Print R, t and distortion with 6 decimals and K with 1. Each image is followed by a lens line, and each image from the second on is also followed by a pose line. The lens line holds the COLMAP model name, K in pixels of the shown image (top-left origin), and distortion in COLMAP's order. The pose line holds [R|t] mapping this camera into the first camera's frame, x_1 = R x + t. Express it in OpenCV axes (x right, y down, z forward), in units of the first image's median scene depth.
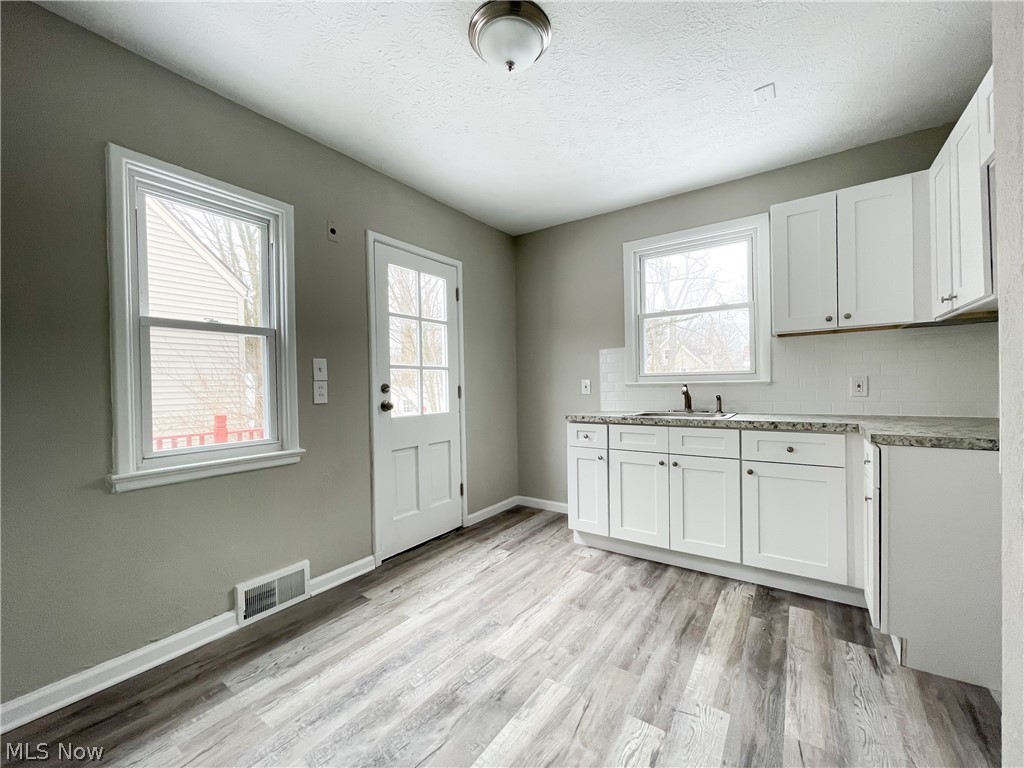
lens RADIAL K [[415.7, 0, 508.7], [0, 415.7, 385.4], [0, 0, 1]] dist [-0.002947, -0.001035]
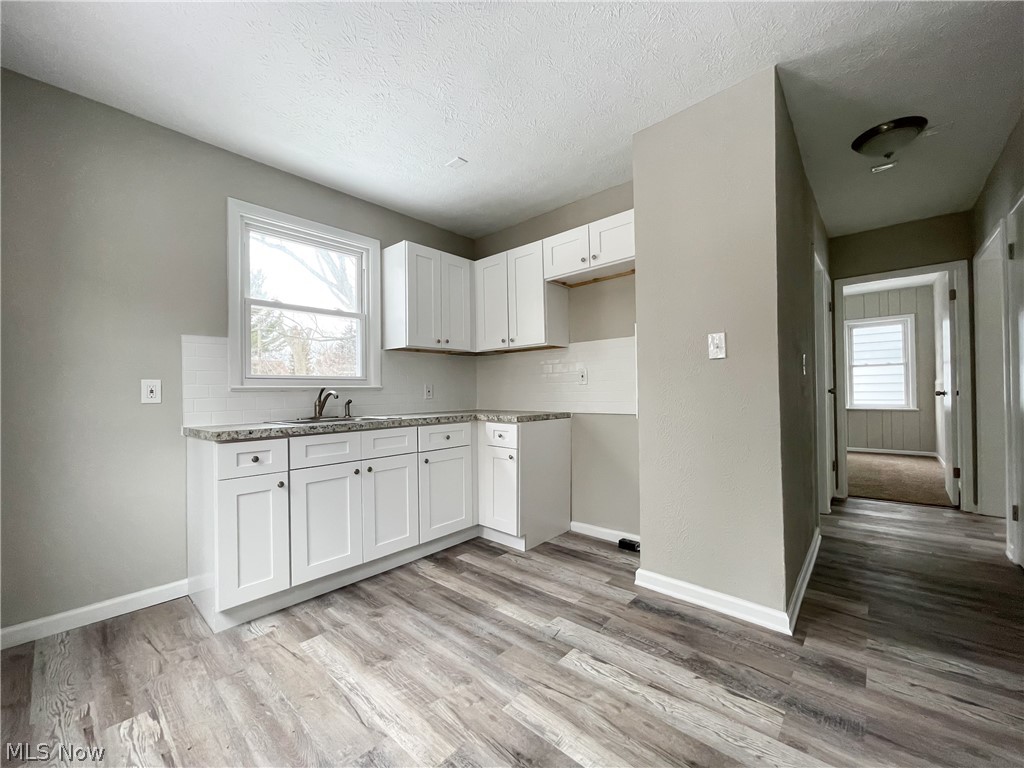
lens RADIAL K [[415.7, 0, 511.2], [0, 415.7, 385.7], [0, 0, 1]] dist [-0.002947, -0.001035]
pose [[0.111949, 0.032631, 0.993178, -0.589783], [0.015165, 0.999288, -0.034541, 0.039741], [-0.993598, 0.018929, 0.111374, 0.644828]]
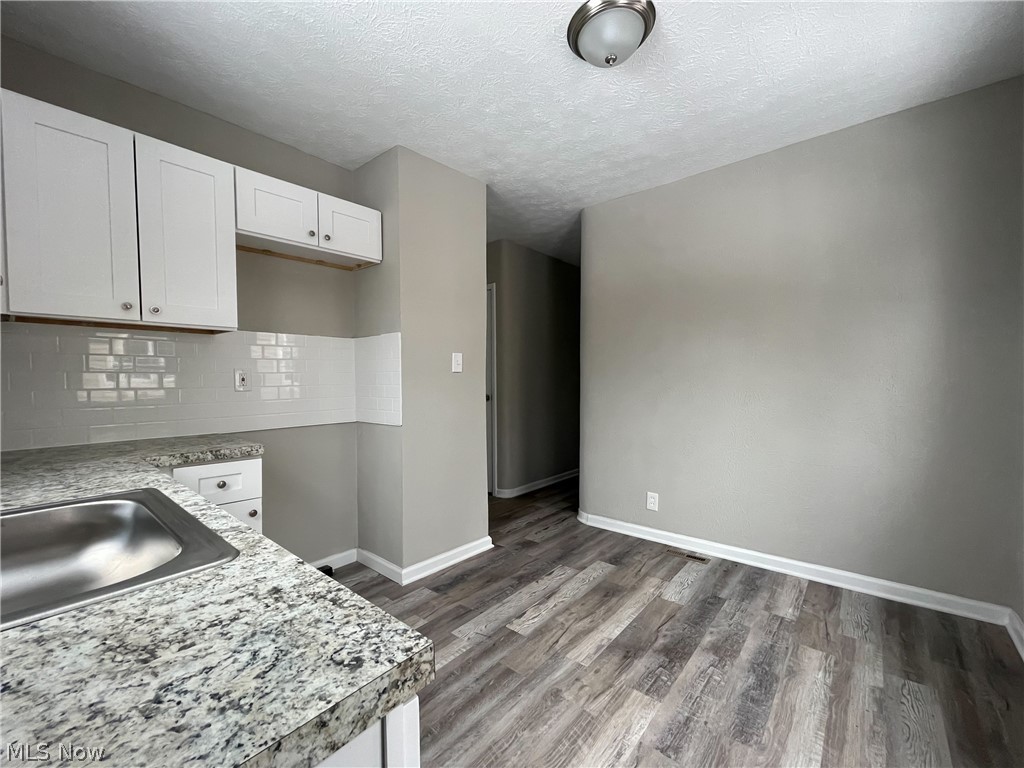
lens RADIAL K [[415.7, 0, 515.7], [0, 415.7, 386.5], [0, 0, 1]] dist [-0.002947, -0.001035]
pose [[-0.996071, 0.027108, 0.084309, 0.121606], [0.028670, 0.999438, 0.017365, -0.021283], [-0.083791, 0.019713, -0.996288, 1.519614]]
